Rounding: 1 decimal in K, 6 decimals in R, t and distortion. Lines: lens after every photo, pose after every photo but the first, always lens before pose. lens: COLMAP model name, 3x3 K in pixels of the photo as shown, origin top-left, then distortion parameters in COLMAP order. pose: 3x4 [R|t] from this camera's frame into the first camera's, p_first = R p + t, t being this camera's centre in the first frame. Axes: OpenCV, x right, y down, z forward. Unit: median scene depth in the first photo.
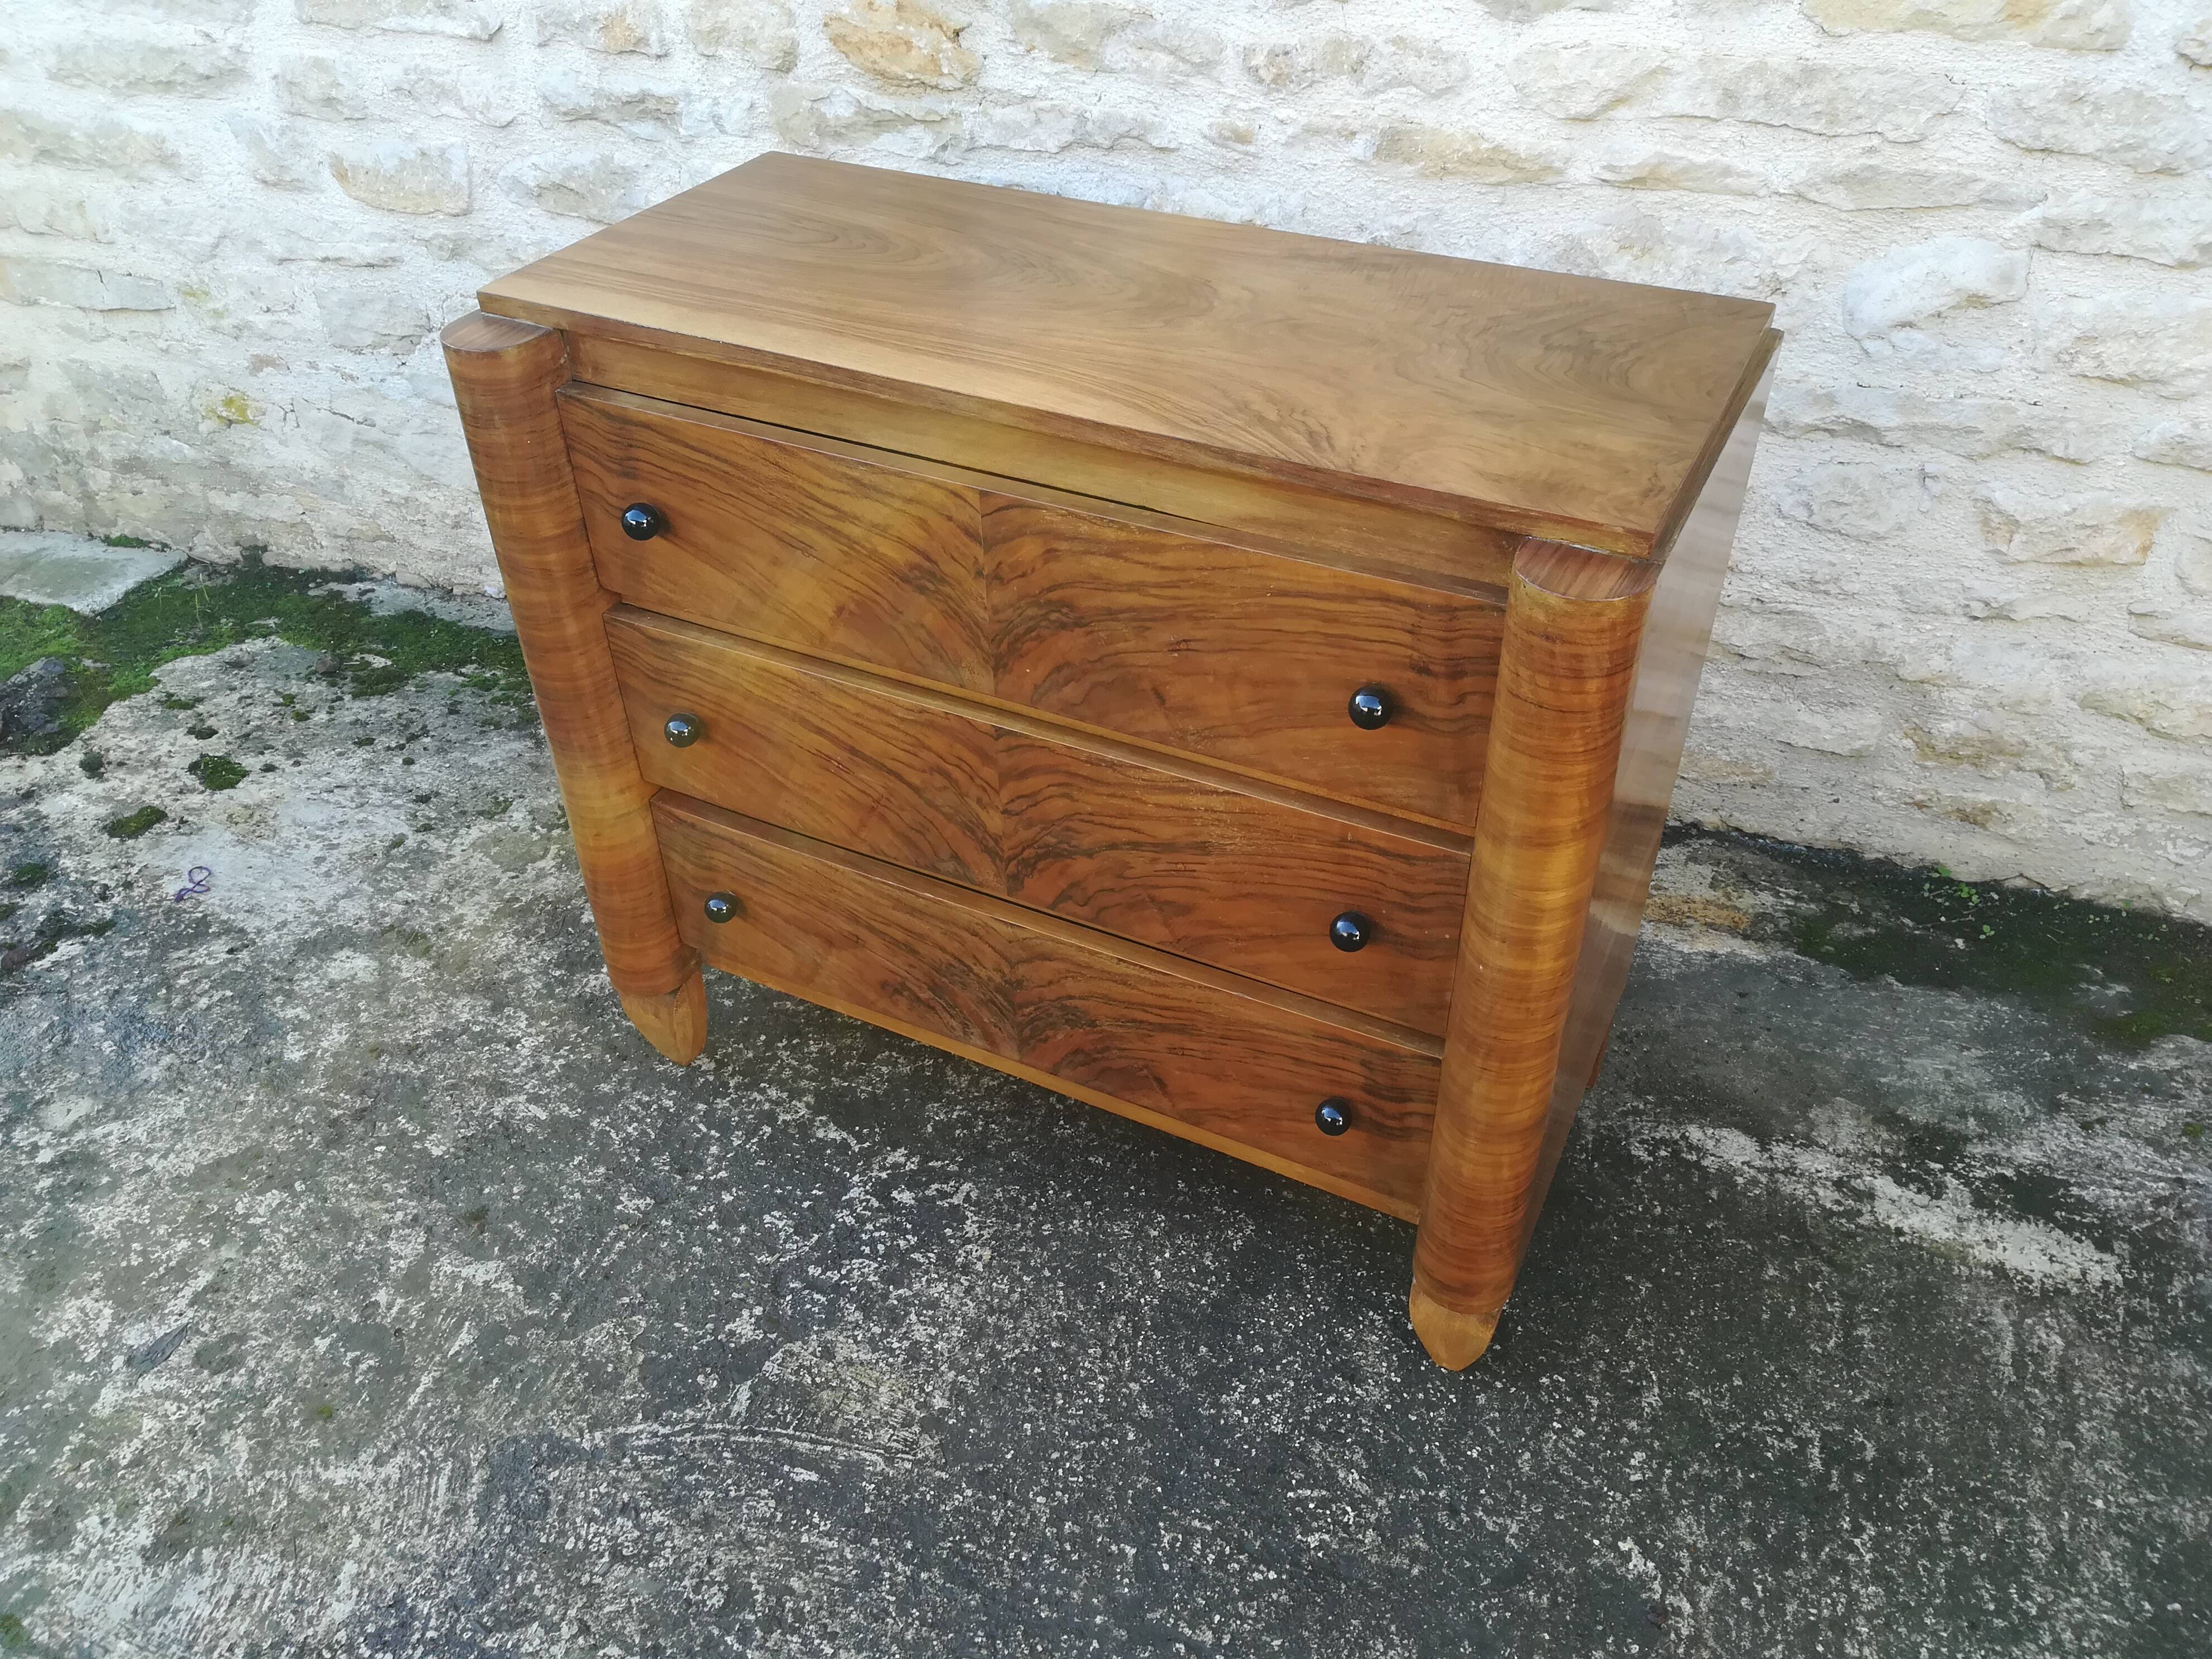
lens RADIAL K [[1728.0, 0, 1114.4], [0, 1728.0, 839.8], [0, 0, 1]] dist [0.054550, -0.082528]
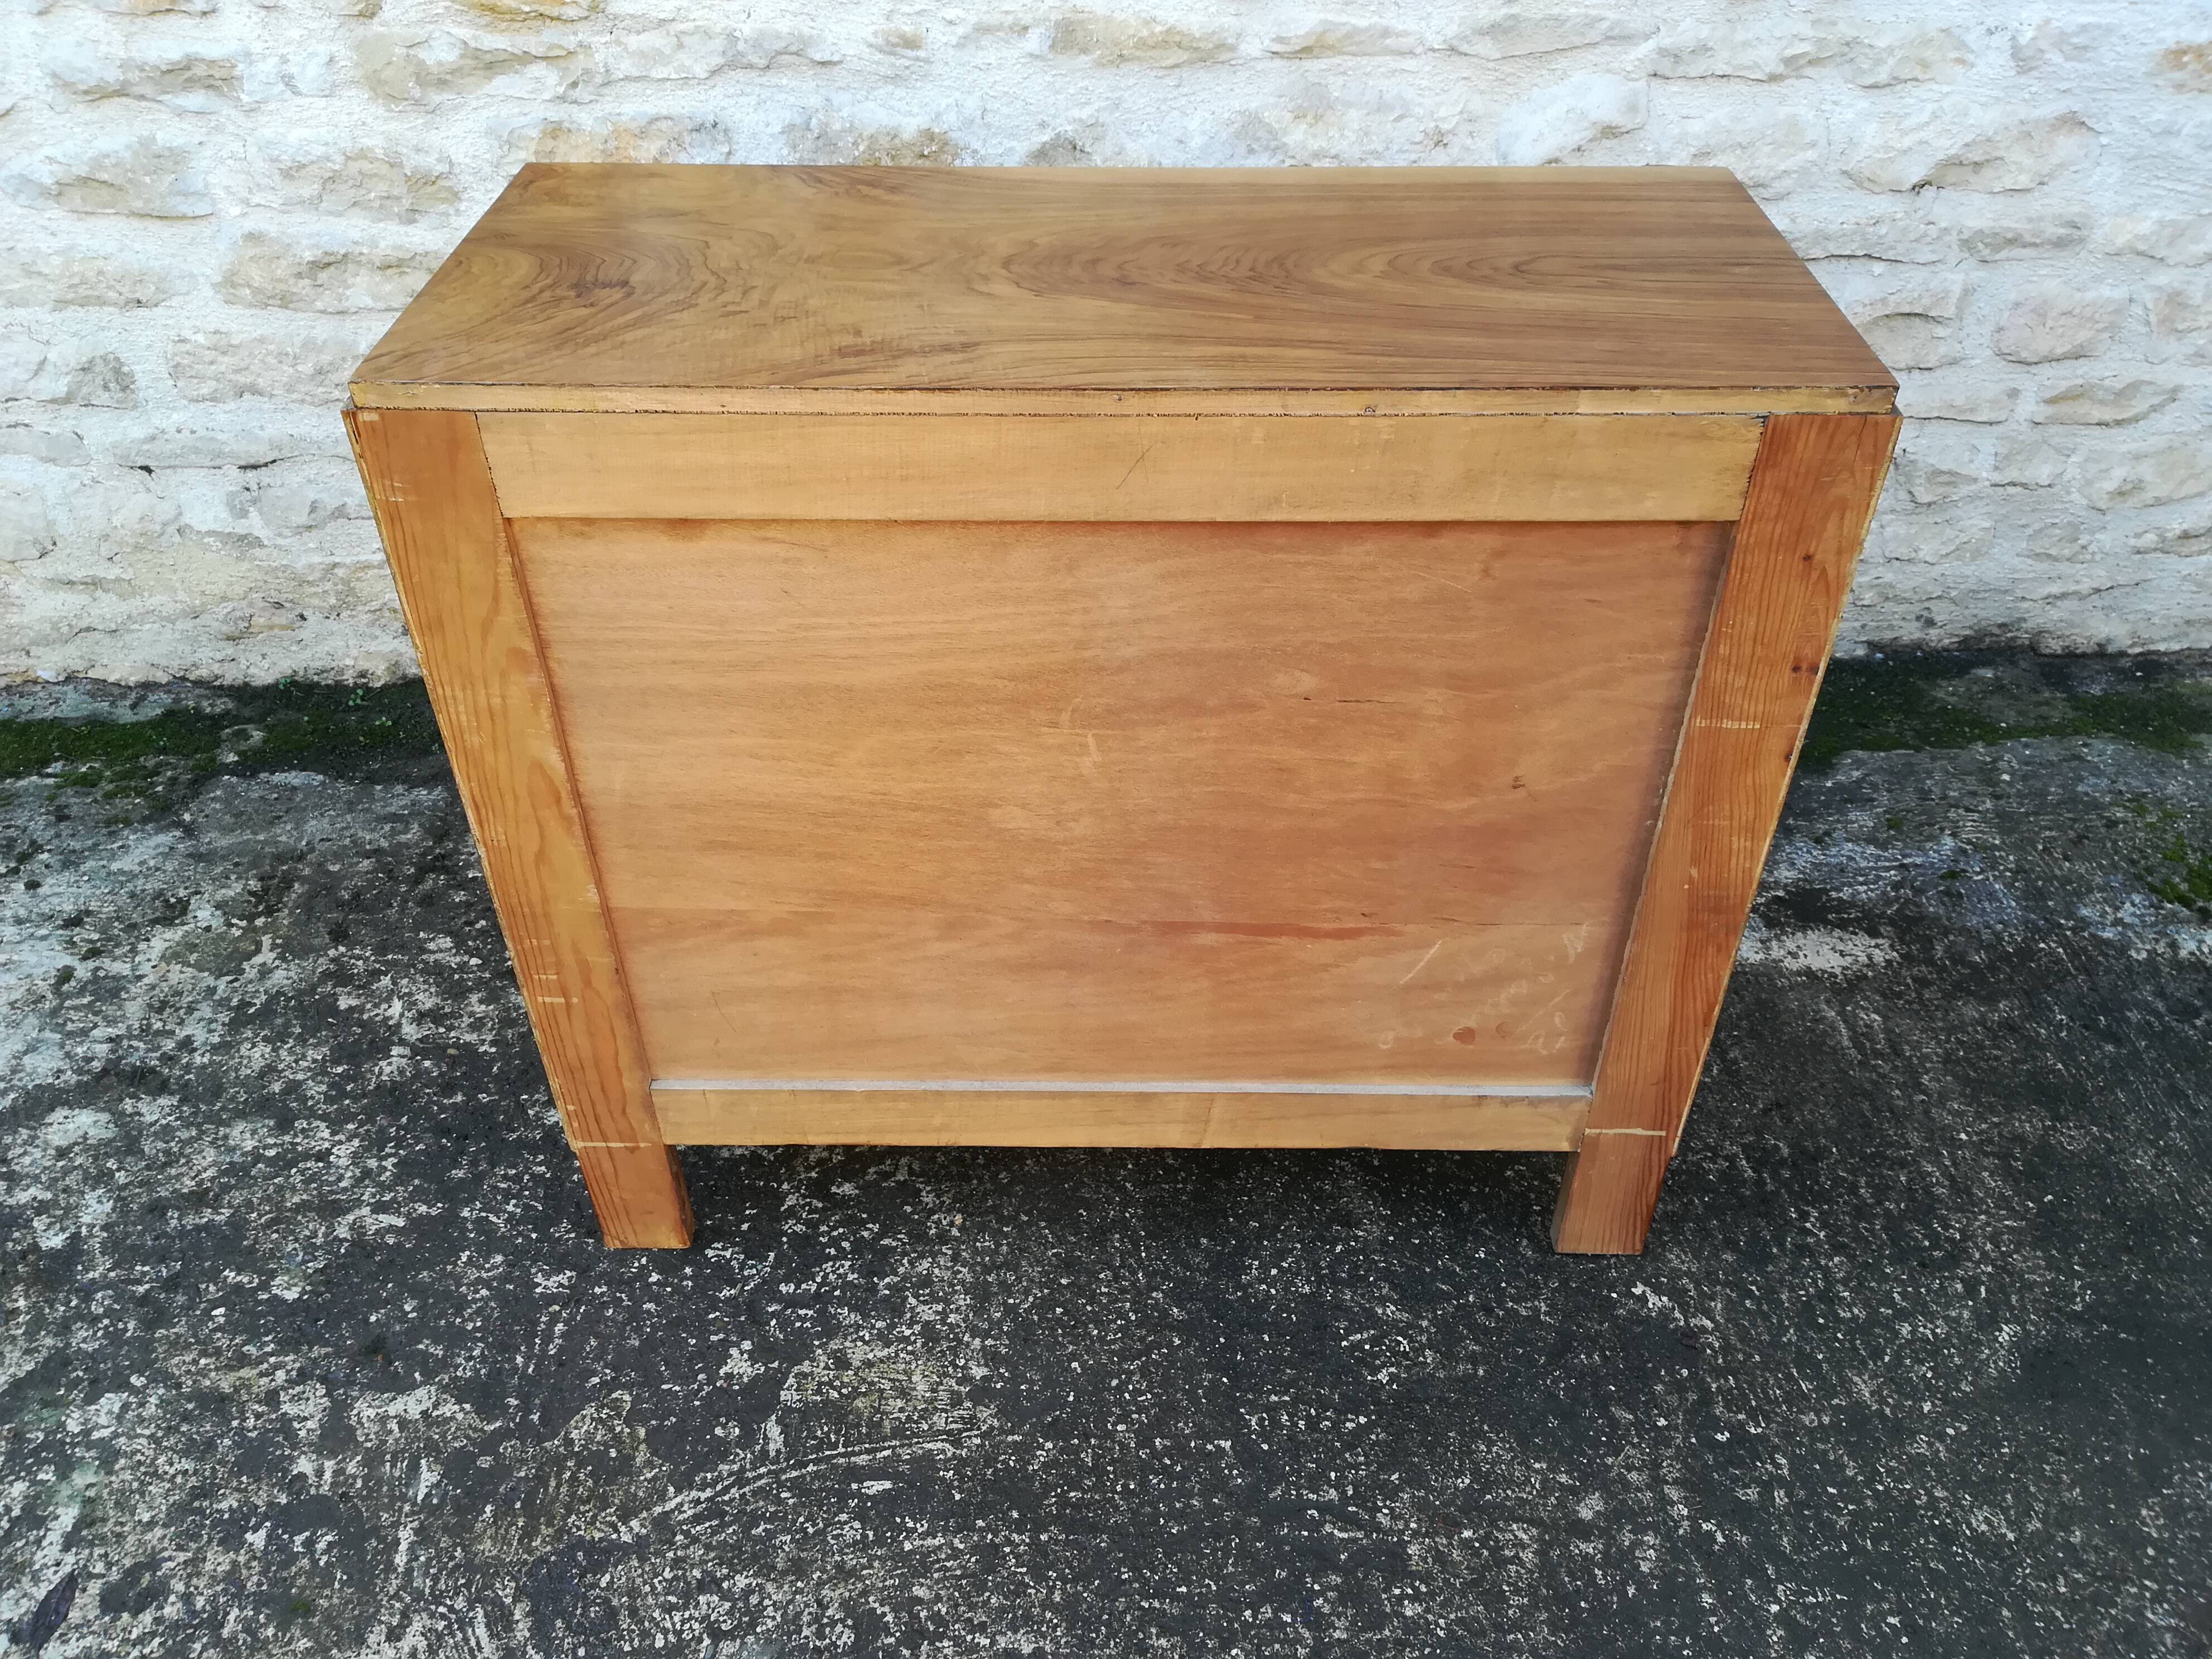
lens RADIAL K [[1728.0, 0, 1120.3], [0, 1728.0, 841.9], [0, 0, 1]] dist [0.054550, -0.082528]
pose [[0.926138, -0.222977, 0.304220, -0.237971], [0.215448, 0.974758, 0.058558, -0.001941], [-0.309598, 0.011311, 0.950800, 0.052598]]
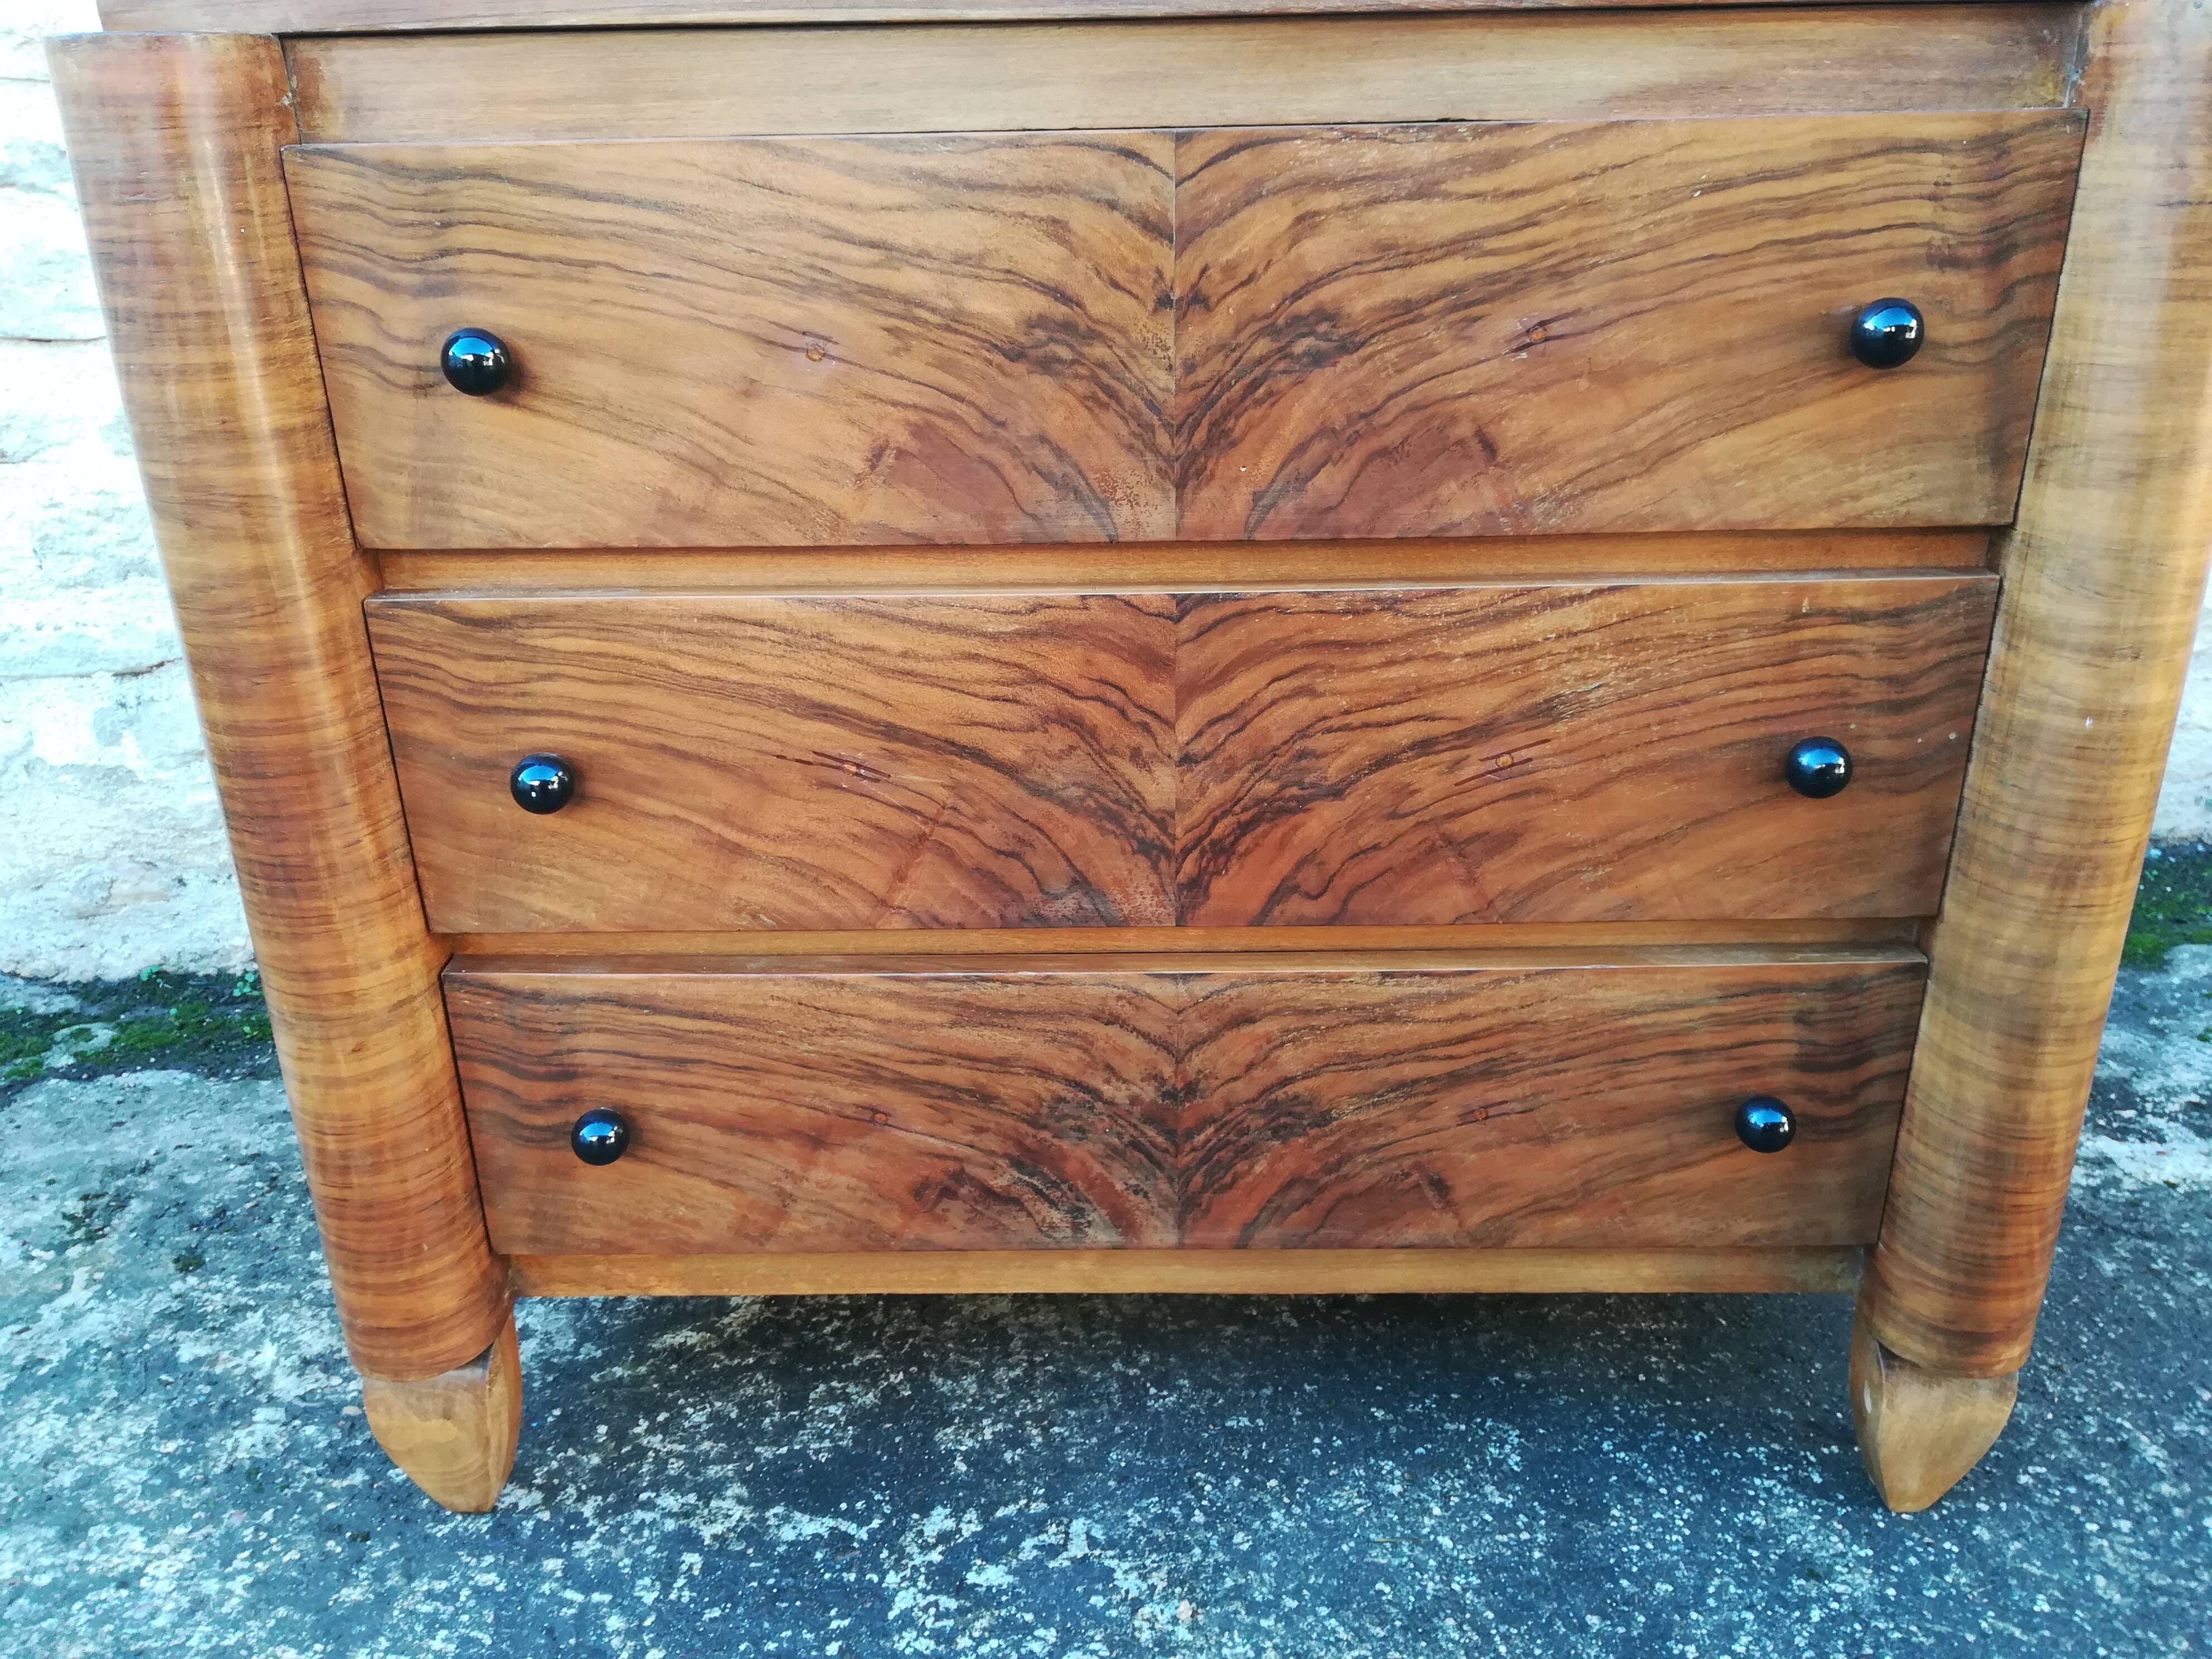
lens RADIAL K [[1728.0, 0, 1118.1], [0, 1728.0, 838.4], [0, 0, 1]] dist [0.054550, -0.082528]
pose [[0.898759, -0.170833, 0.403793, -0.288407], [0.273025, 0.938679, -0.210569, 0.113316], [-0.343059, 0.299497, 0.890288, 0.408508]]
